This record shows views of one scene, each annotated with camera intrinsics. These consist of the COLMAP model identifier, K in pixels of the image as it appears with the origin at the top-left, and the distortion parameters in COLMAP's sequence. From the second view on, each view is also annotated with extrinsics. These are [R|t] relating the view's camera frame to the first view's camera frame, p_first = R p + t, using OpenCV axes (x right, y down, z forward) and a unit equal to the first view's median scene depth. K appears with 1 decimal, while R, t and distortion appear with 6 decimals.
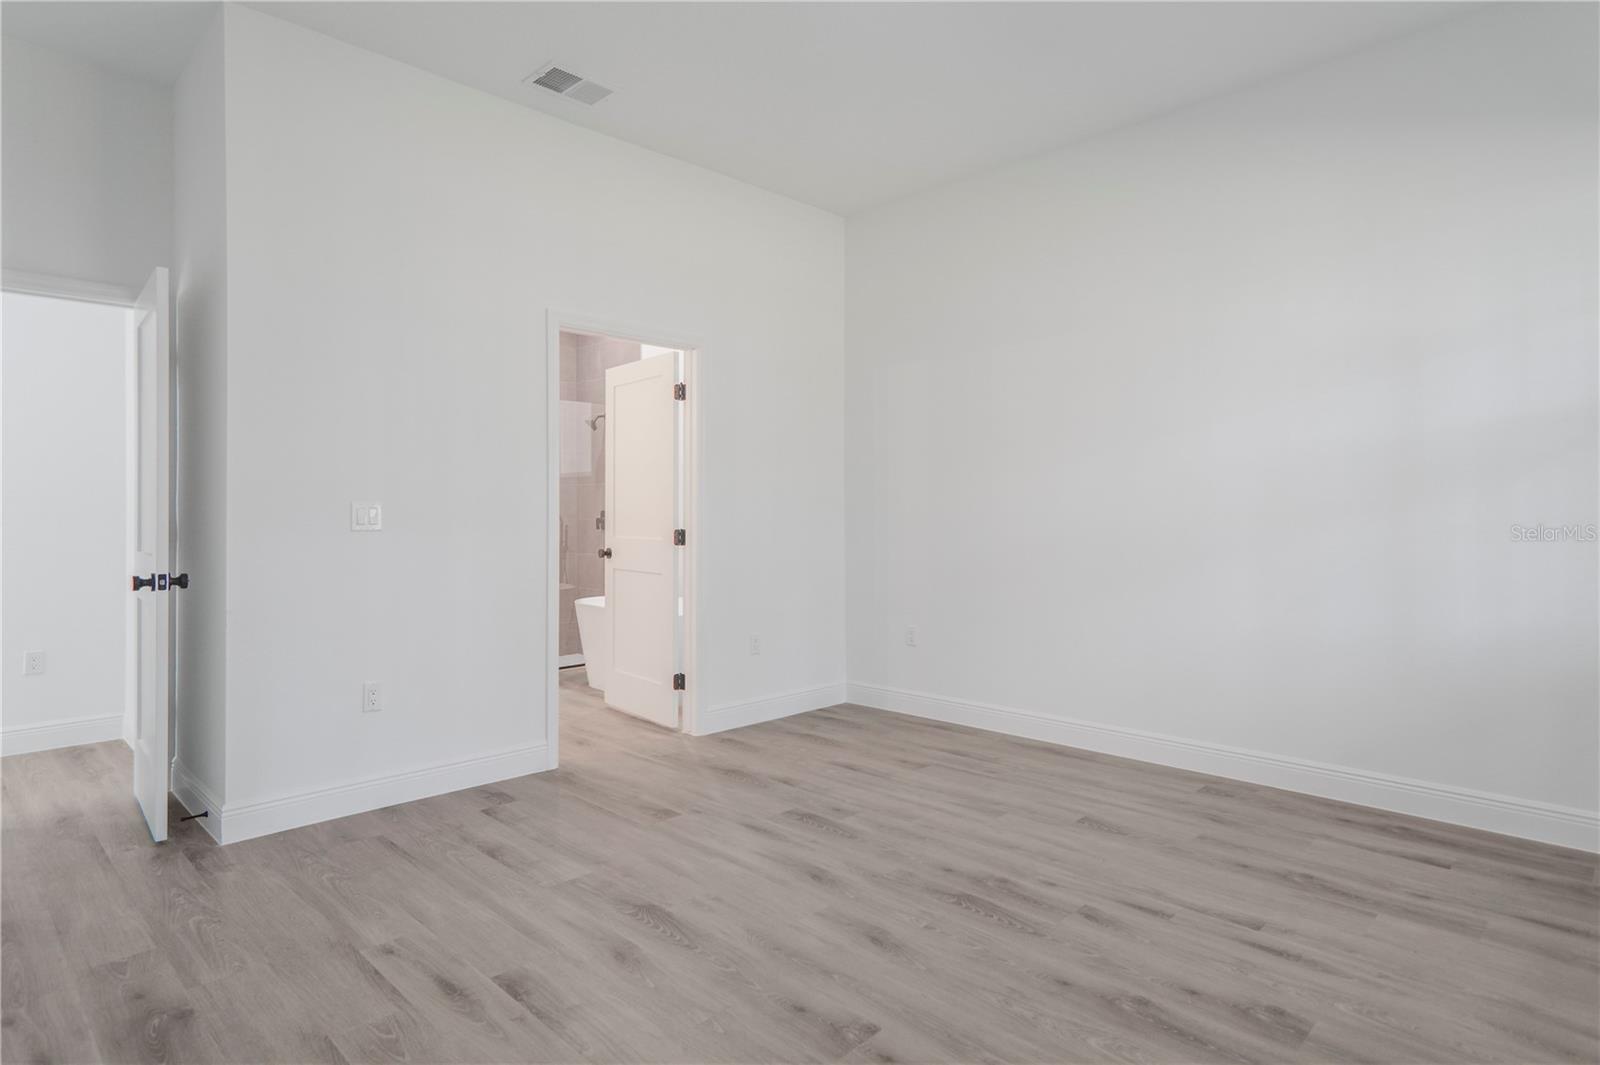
lens RADIAL K [[872.0, 0, 798.1], [0, 872.0, 570.3], [0, 0, 1]] dist [0.023608, 0.000894]
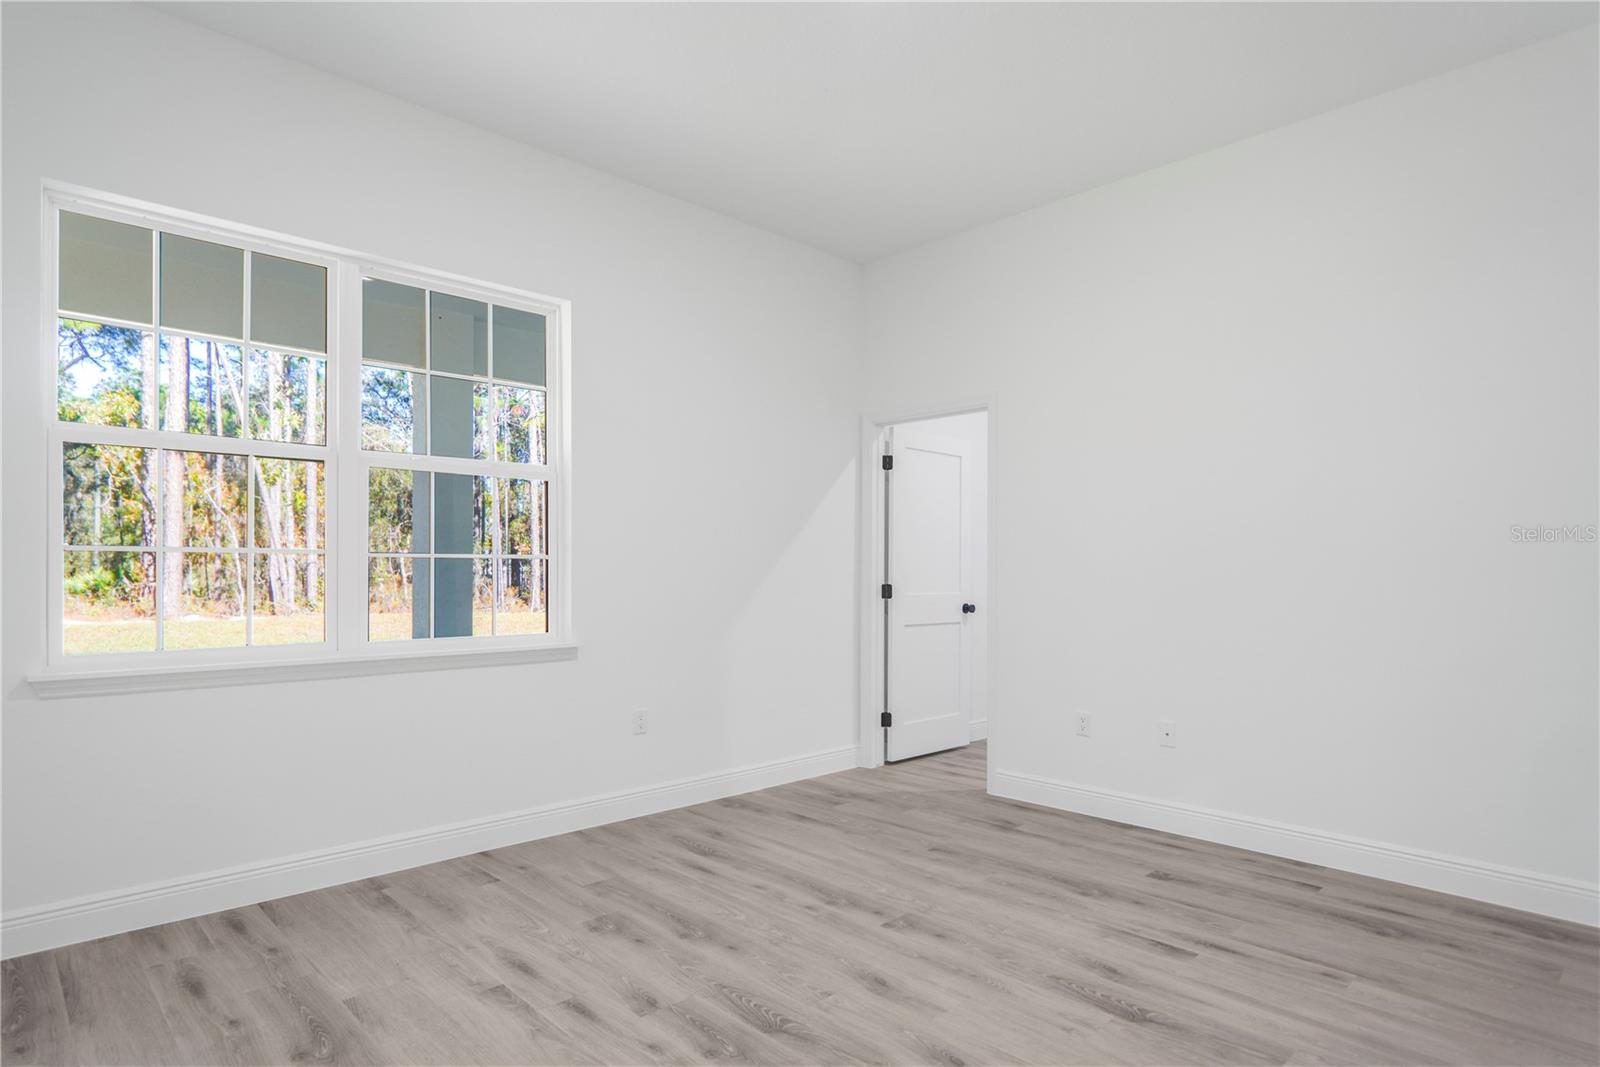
lens RADIAL K [[886.3, 0, 800.0], [0, 886.3, 538.6], [0, 0, 1]] dist [-0.003163, -0.000019]
pose [[-0.999685, -0.001593, 0.025048, 0.138133], [-0.000809, 0.999509, 0.031307, -0.119454], [-0.025085, 0.031277, -0.999196, 1.760115]]
